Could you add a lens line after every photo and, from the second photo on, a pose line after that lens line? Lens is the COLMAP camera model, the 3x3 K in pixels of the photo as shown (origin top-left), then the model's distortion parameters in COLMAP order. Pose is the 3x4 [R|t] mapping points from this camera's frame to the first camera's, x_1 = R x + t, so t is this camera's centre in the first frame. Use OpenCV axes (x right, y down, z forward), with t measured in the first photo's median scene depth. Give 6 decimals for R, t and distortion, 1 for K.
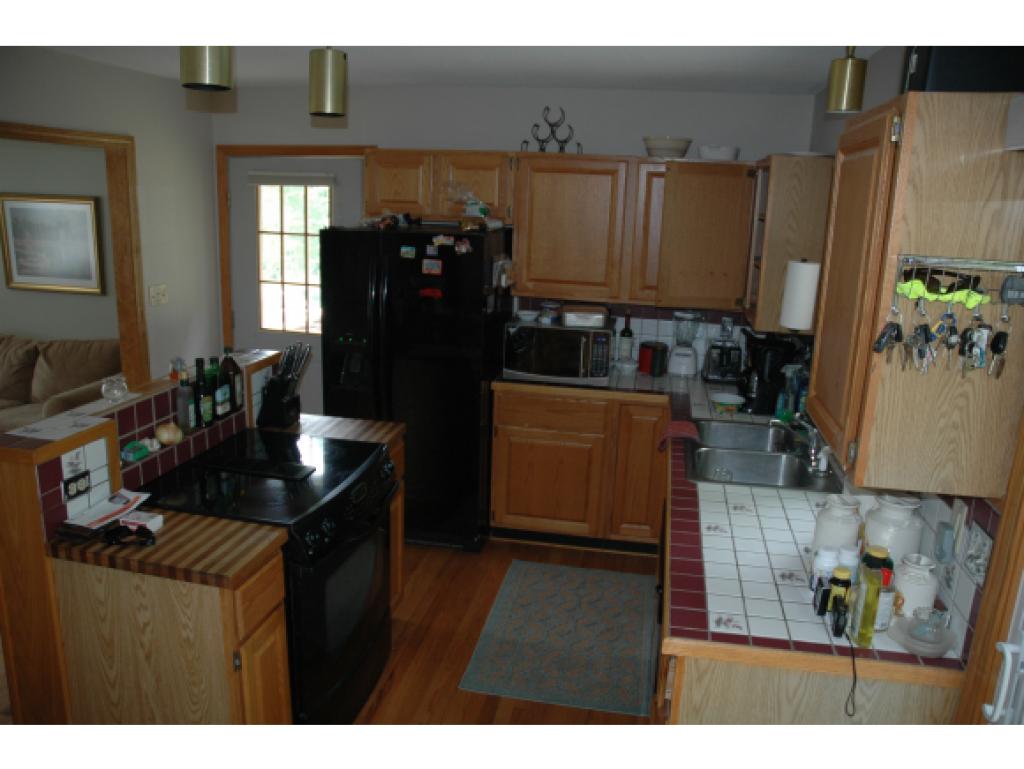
lens RADIAL K [[784.0, 0, 512.0], [0, 784.0, 384.5], [0, 0, 1]] dist [-0.166610, 0.126030]
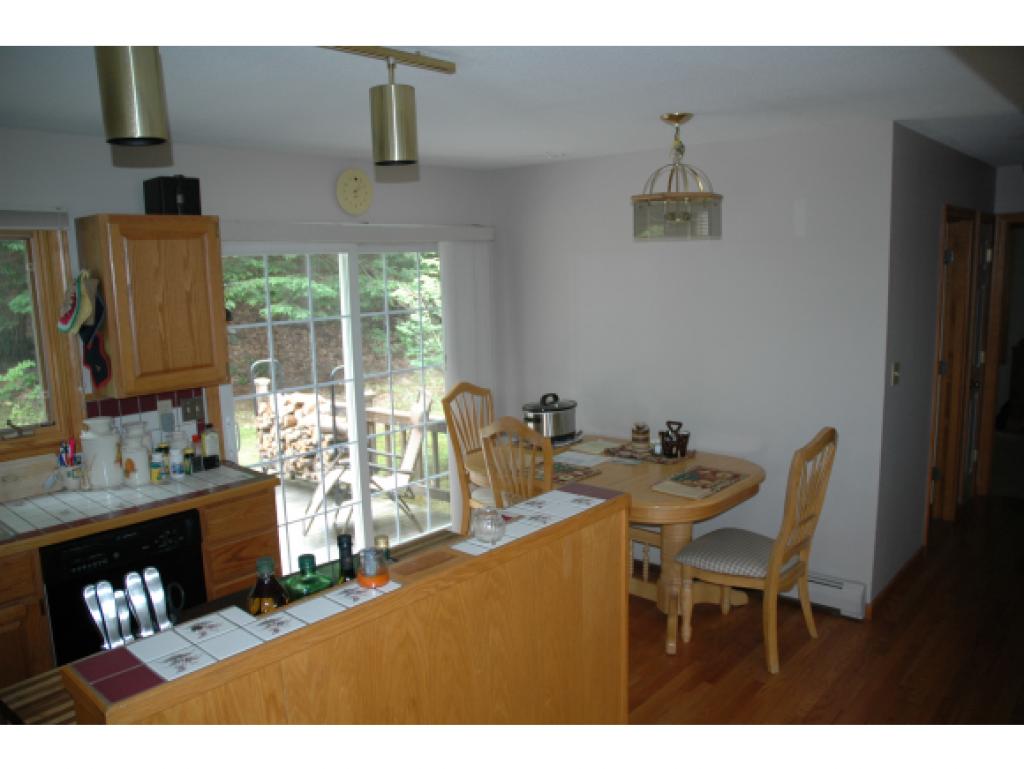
lens RADIAL K [[784.0, 0, 512.0], [0, 784.0, 384.5], [0, 0, 1]] dist [-0.166610, 0.126030]
pose [[-0.864171, -0.091814, 0.494752, -0.595873], [0.112622, 0.922981, 0.367997, -0.258687], [-0.490434, 0.373732, -0.787273, 1.011016]]
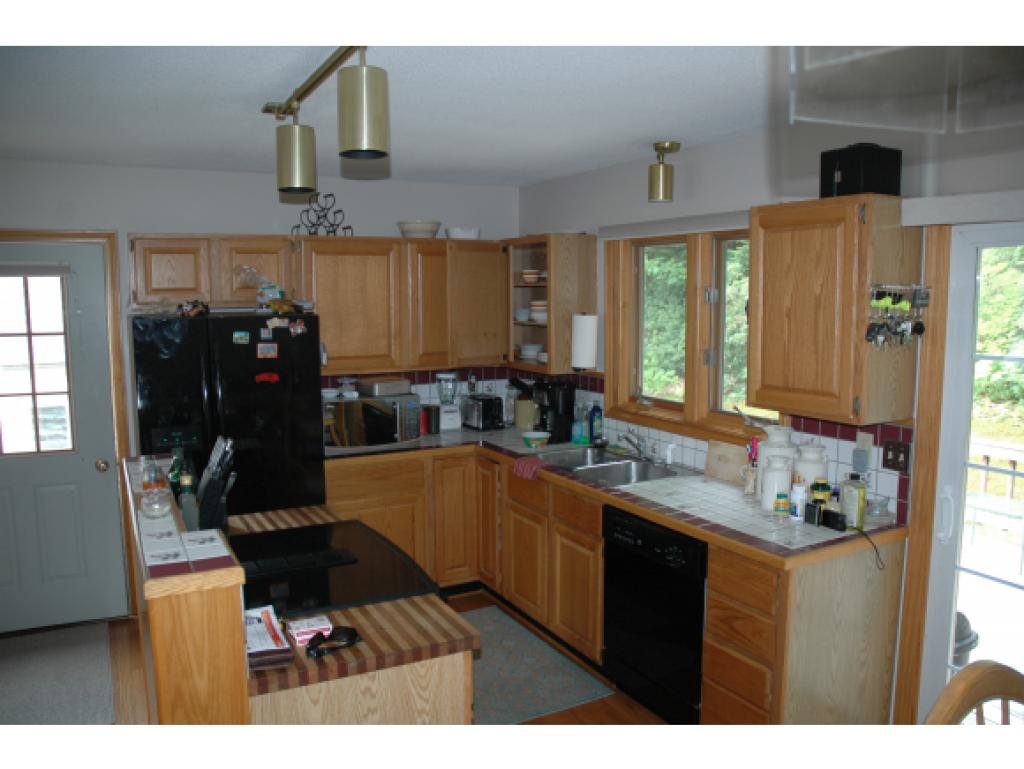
lens RADIAL K [[784.0, 0, 512.0], [0, 784.0, 384.5], [0, 0, 1]] dist [-0.166610, 0.126030]
pose [[0.770767, -0.115487, 0.626563, -0.480611], [0.186069, 0.981363, -0.048010, -0.006374], [-0.609341, 0.153588, 0.777891, 0.071803]]
